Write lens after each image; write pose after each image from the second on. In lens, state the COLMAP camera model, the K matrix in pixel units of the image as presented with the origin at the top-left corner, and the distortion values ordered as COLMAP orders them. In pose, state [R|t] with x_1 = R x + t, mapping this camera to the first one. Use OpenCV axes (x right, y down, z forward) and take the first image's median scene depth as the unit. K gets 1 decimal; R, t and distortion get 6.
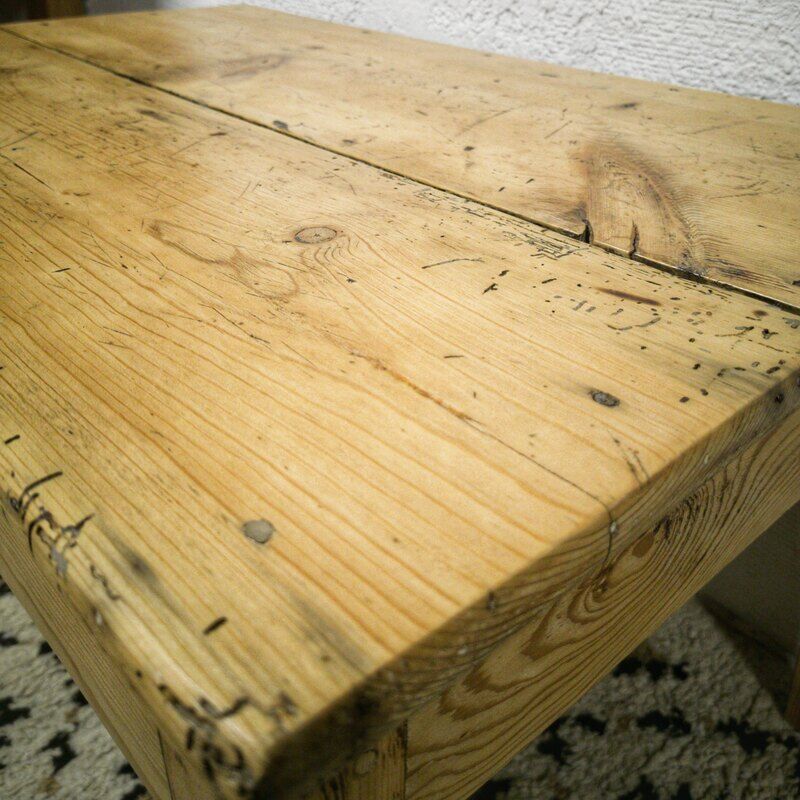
lens RADIAL K [[829.0, 0, 411.4], [0, 829.0, 313.2], [0, 0, 1]] dist [0.067685, -0.131541]
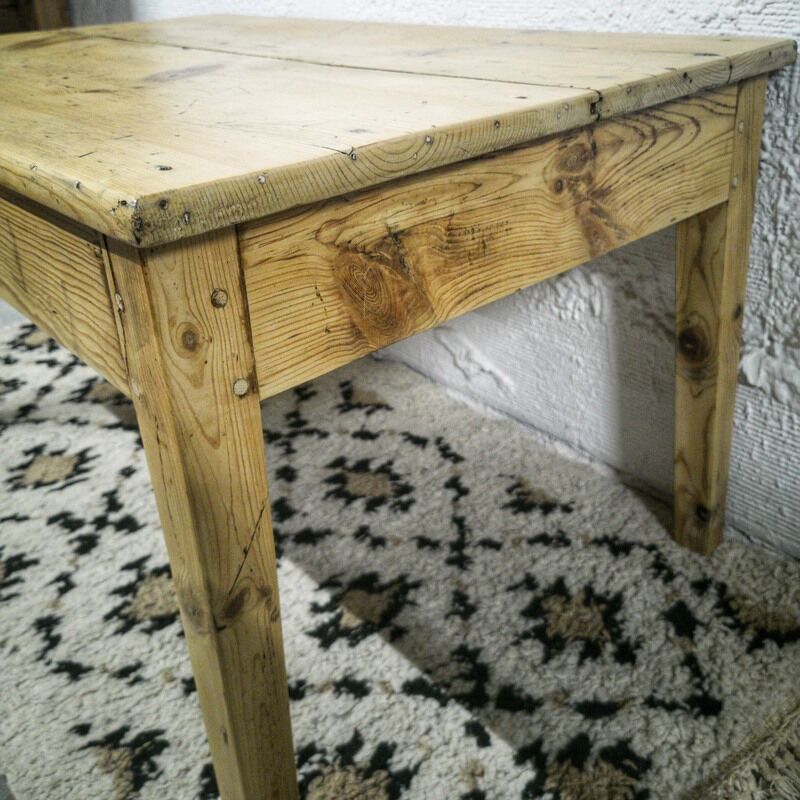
lens RADIAL K [[823.1, 0, 406.2], [0, 823.1, 313.4], [0, 0, 1]] dist [0.048668, -0.096750]
pose [[0.997994, -0.061286, -0.015861, 0.136559], [0.060374, 0.996784, -0.052694, 0.216210], [0.019039, 0.051631, 0.998485, -0.254630]]
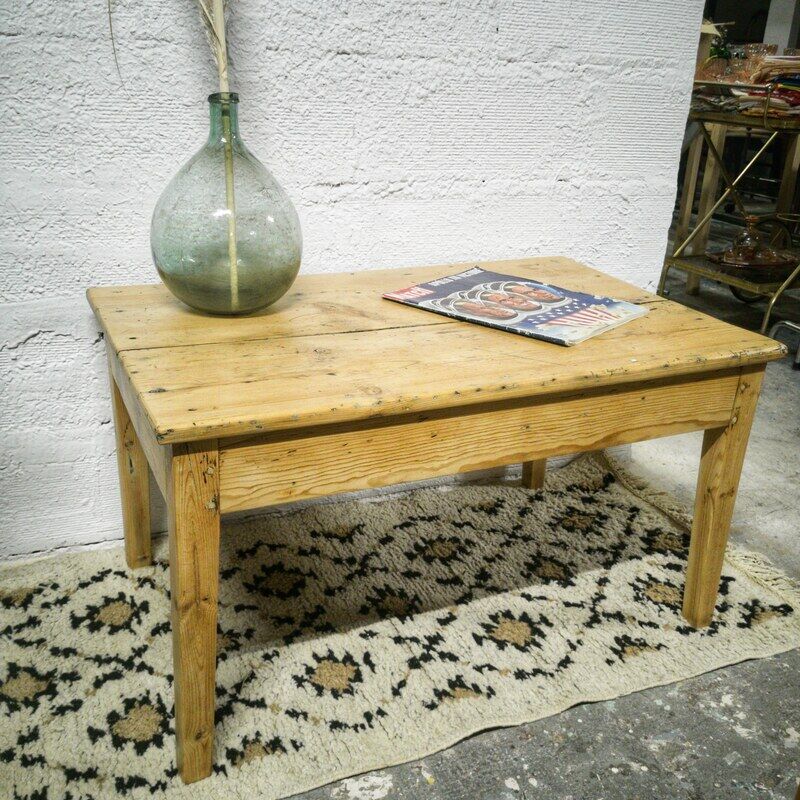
lens RADIAL K [[865.7, 0, 403.6], [0, 865.7, 408.4], [0, 0, 1]] dist [0.029060, -0.024108]
pose [[0.308006, -0.373628, 0.874948, -1.960866], [0.395854, 0.886599, 0.239252, -0.530478], [-0.865120, 0.272661, 0.420980, 0.174173]]
